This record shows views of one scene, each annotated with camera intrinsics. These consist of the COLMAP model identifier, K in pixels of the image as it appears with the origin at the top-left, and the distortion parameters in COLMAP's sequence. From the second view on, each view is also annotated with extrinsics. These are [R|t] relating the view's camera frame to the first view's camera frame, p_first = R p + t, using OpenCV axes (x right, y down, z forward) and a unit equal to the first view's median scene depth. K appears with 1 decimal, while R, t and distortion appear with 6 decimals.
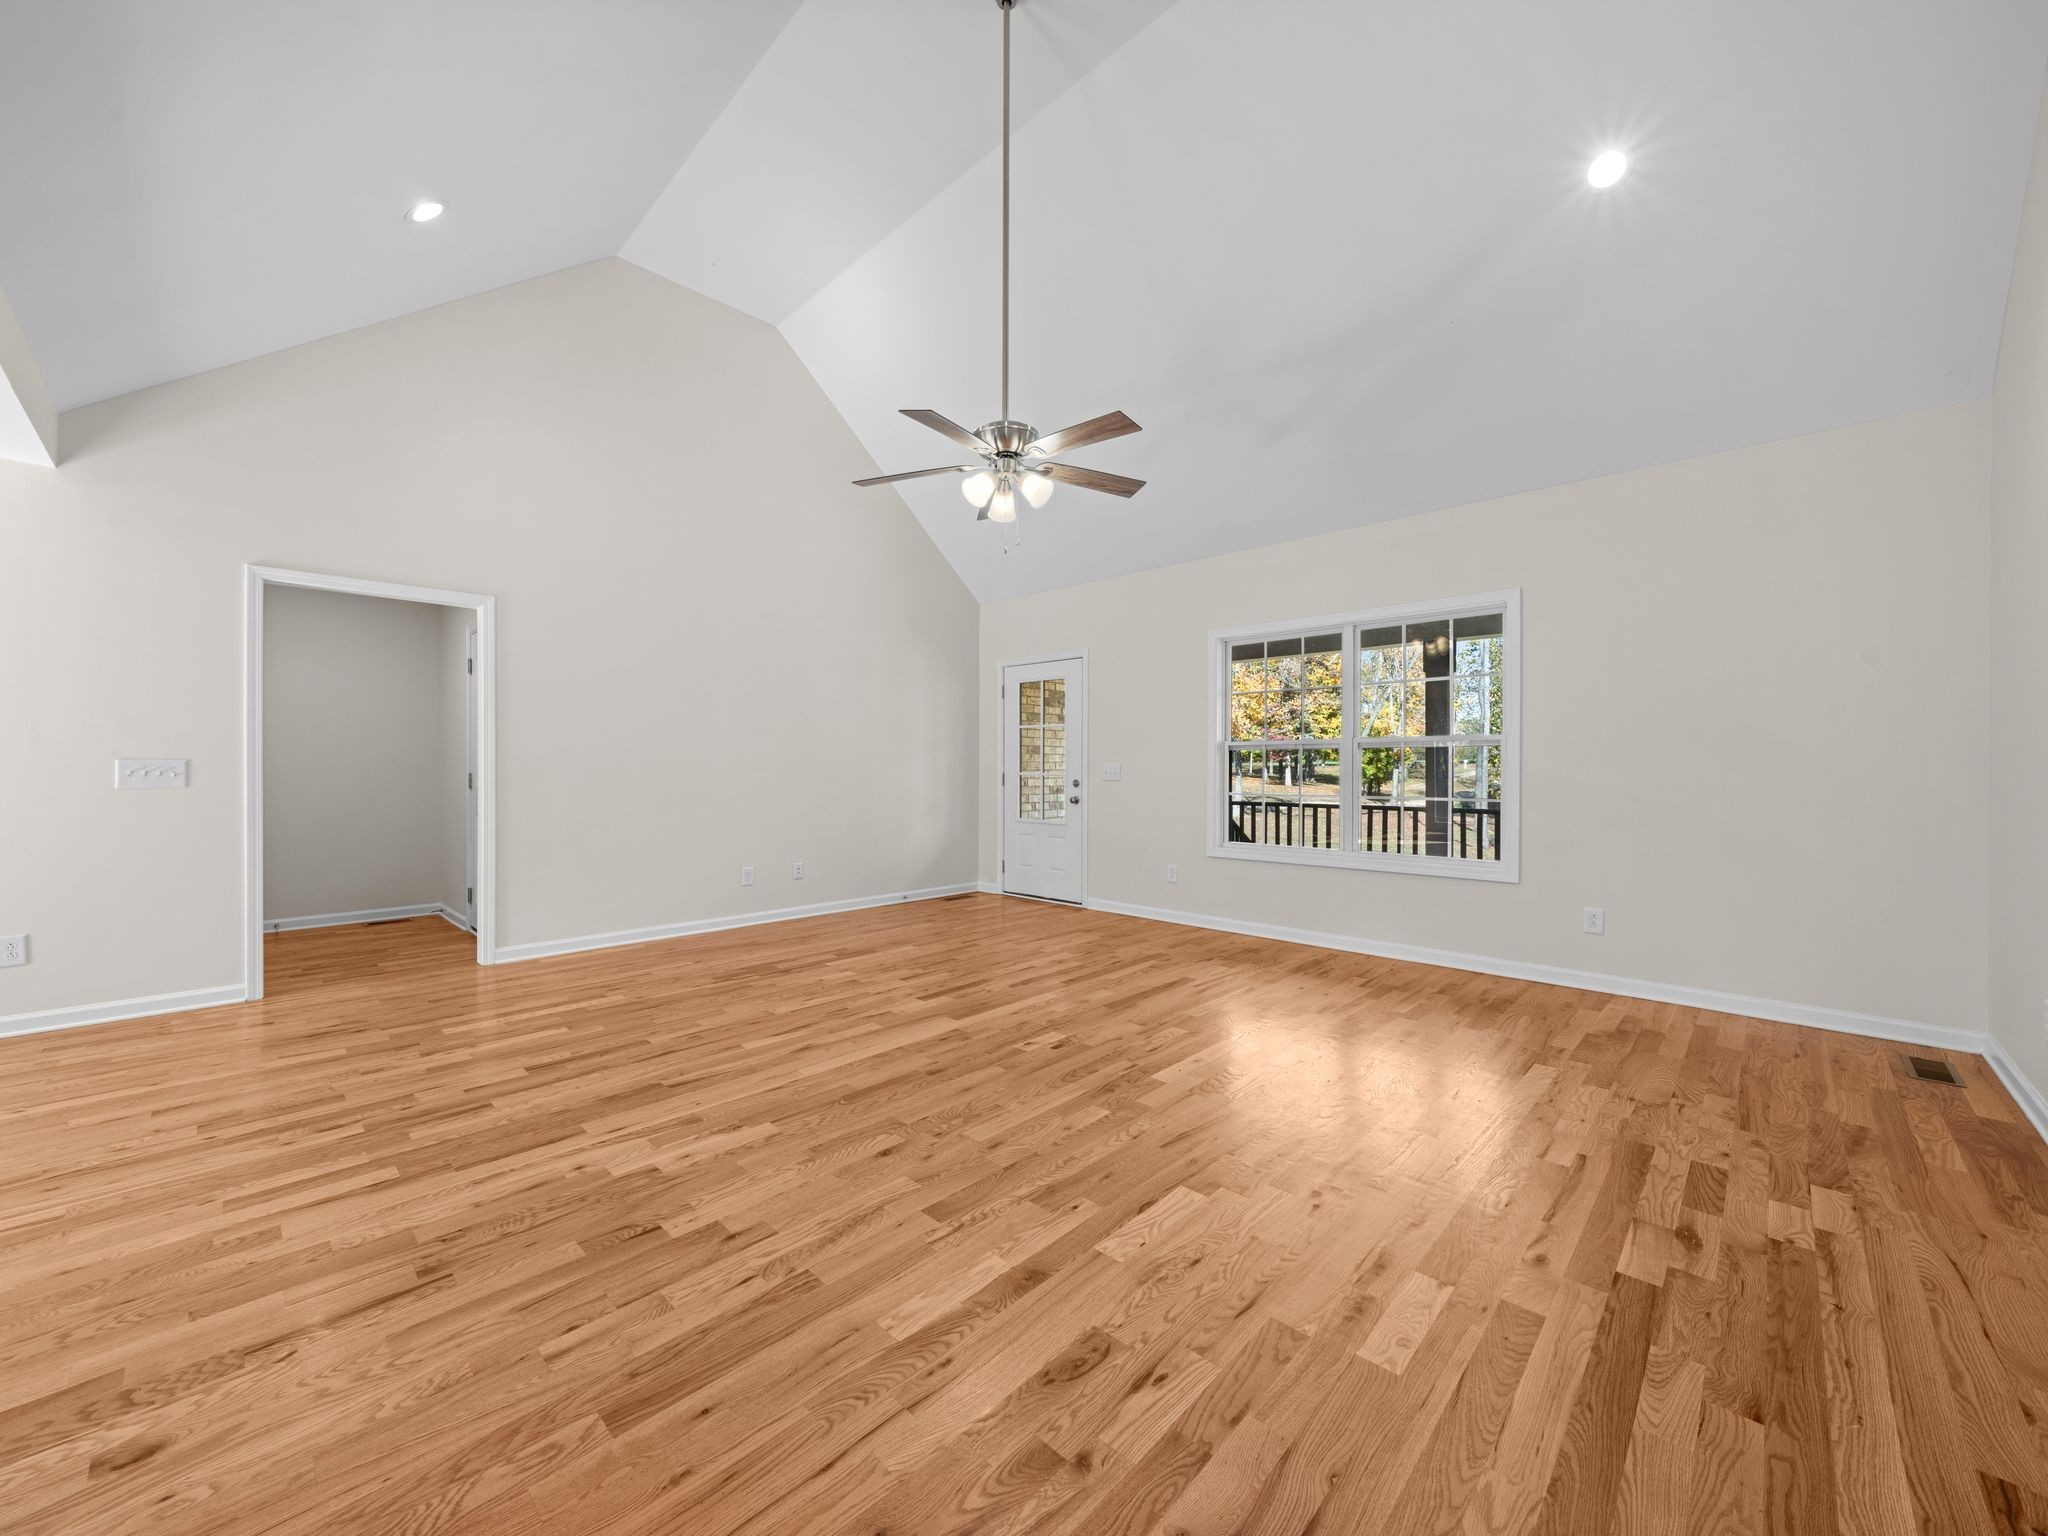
lens RADIAL K [[789.2, 0, 1019.7], [0, 789.2, 771.1], [0, 0, 1]] dist [-0.001218, -0.000343]
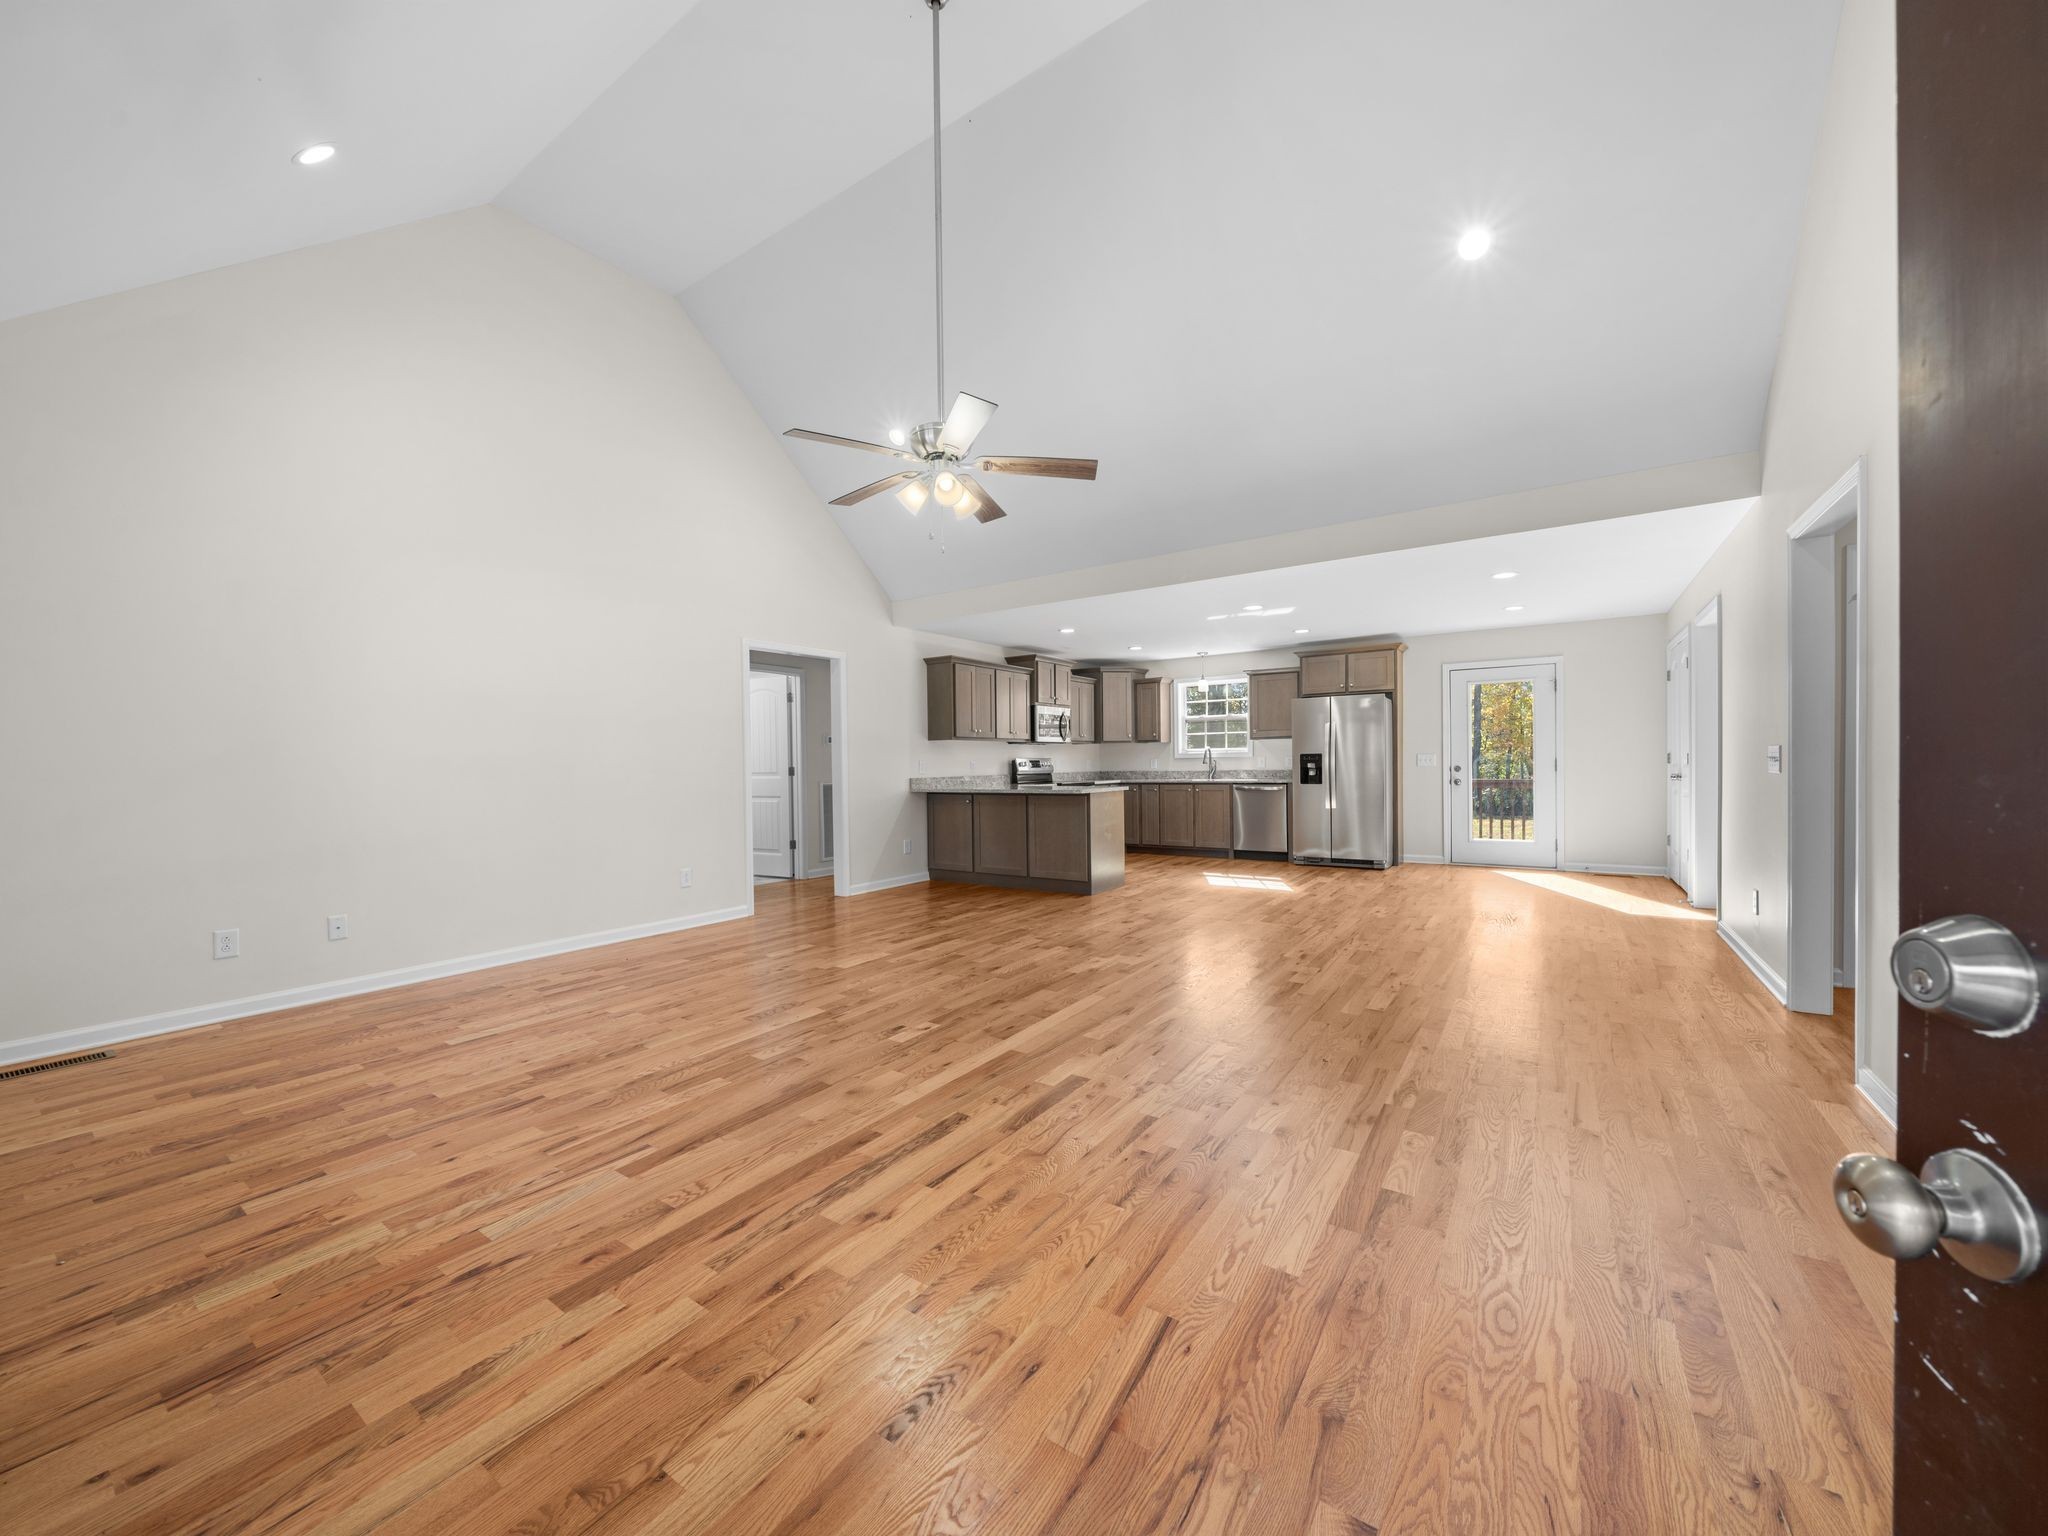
lens RADIAL K [[789.2, 0, 1019.7], [0, 789.2, 771.1], [0, 0, 1]] dist [-0.001218, -0.000343]
pose [[-0.986395, 0.013947, -0.163802, 0.053418], [0.010911, 0.999752, 0.019422, -0.012948], [0.164032, 0.017370, -0.986302, 1.970446]]
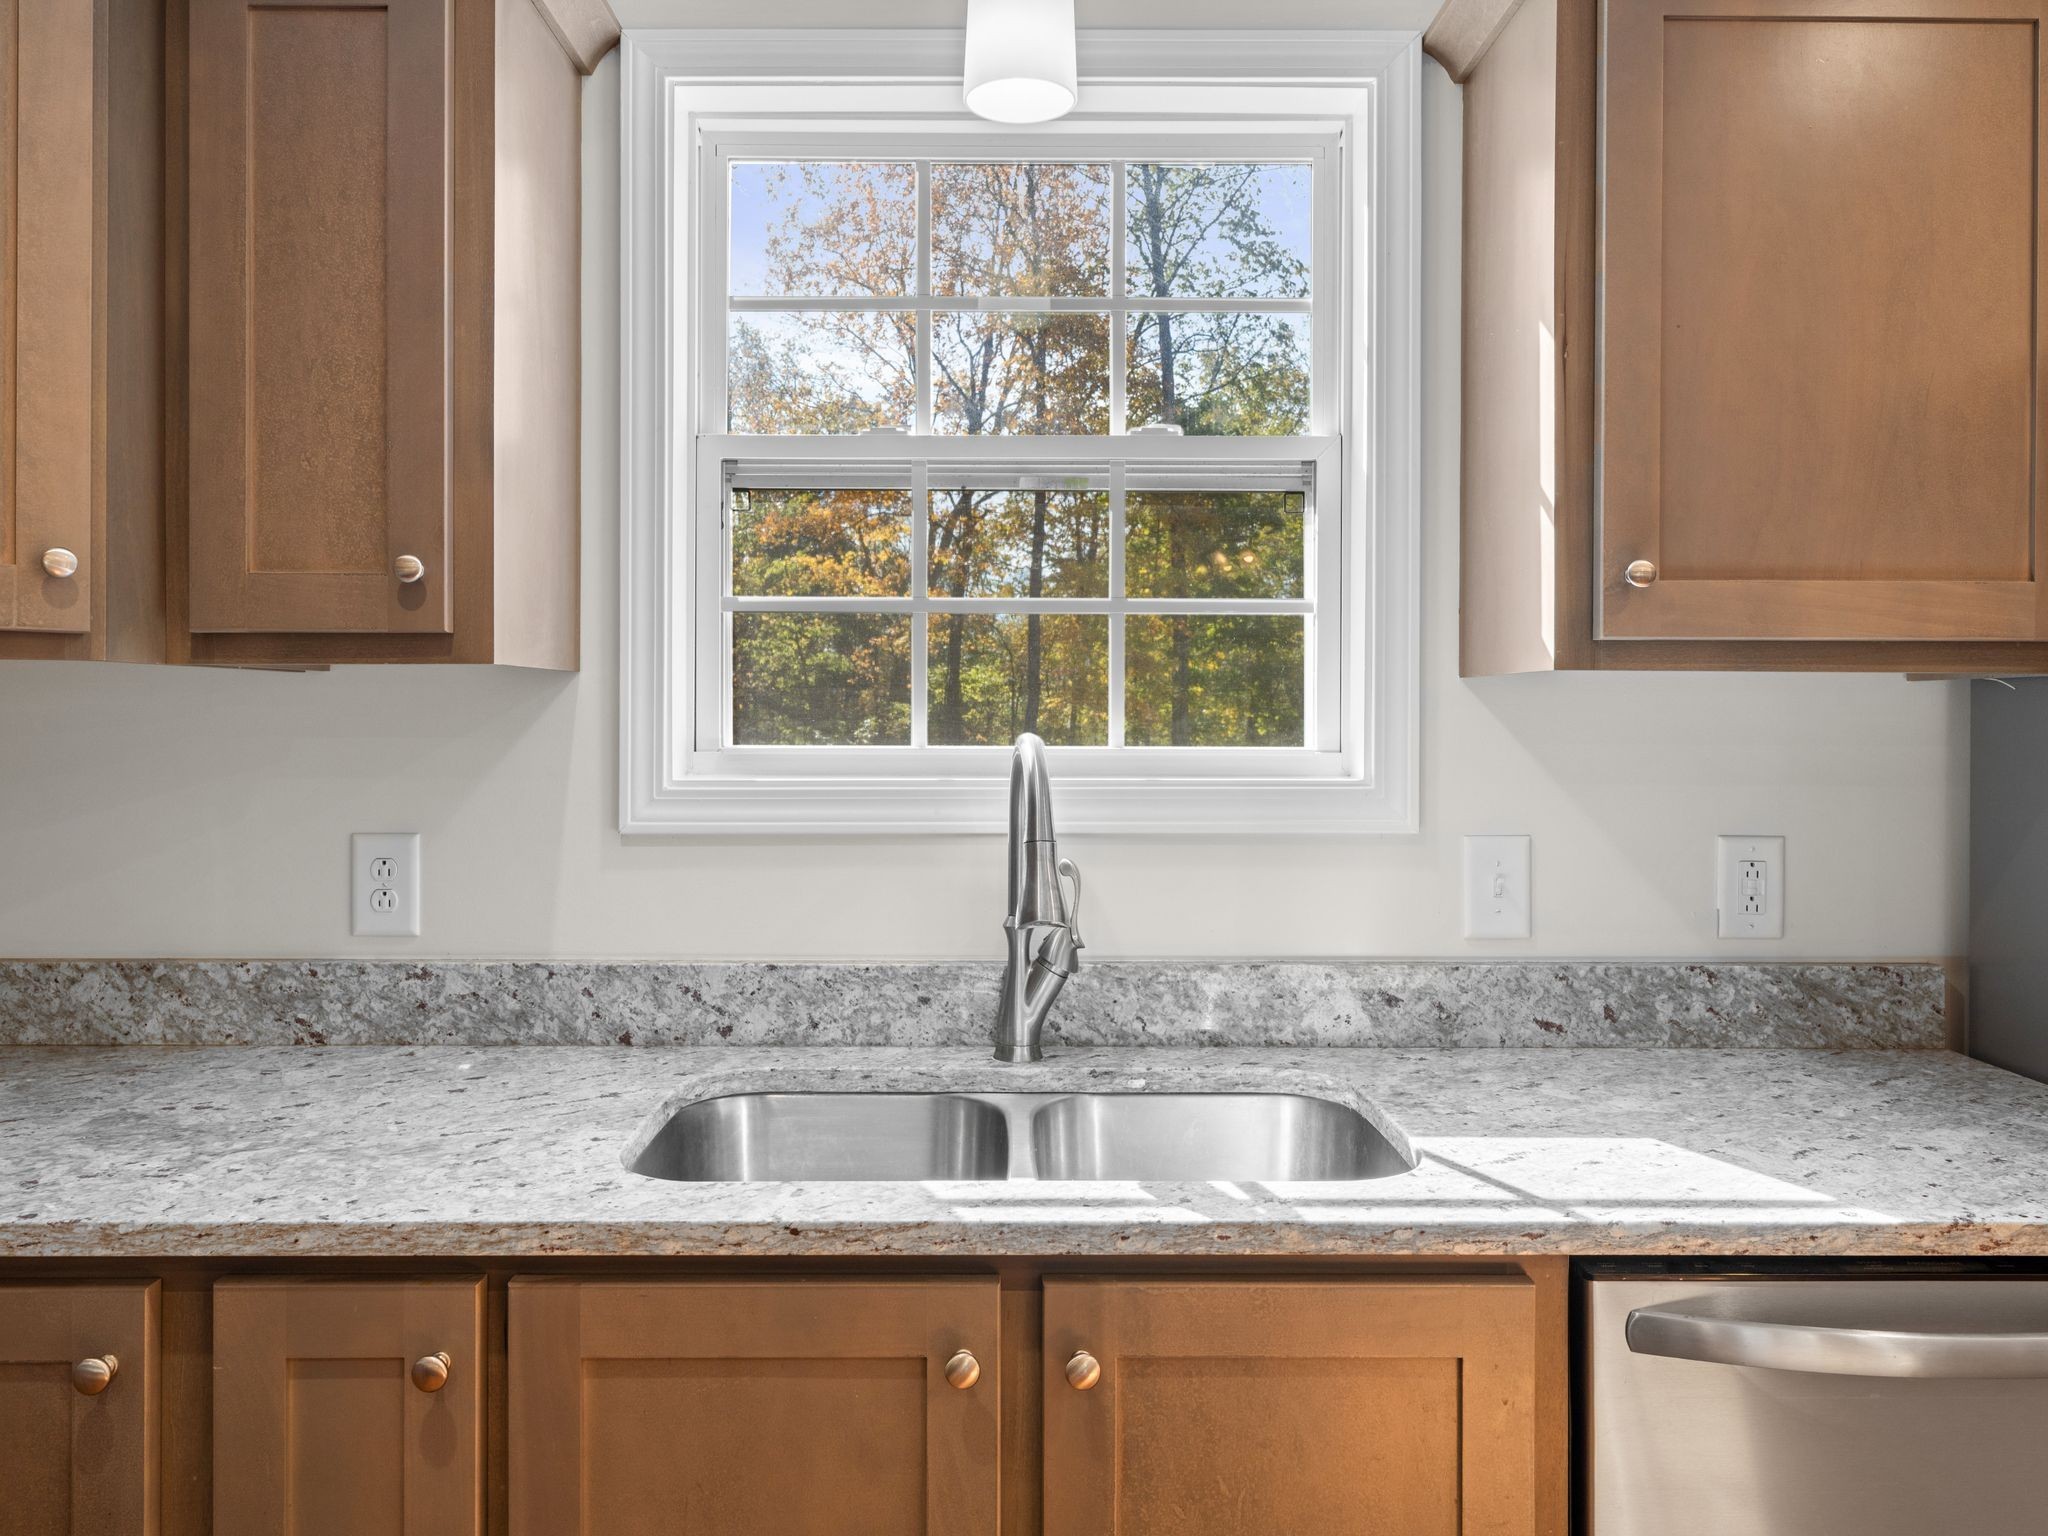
lens RADIAL K [[1466.0, 0, 1004.1], [0, 1466.0, 733.5], [0, 0, 1]] dist [0.004452, -0.000179]
pose [[-0.716097, 0.009320, -0.697939, -0.724303], [-0.011746, 0.999608, 0.025399, -0.047951], [0.697902, 0.026386, -0.715707, -0.344392]]
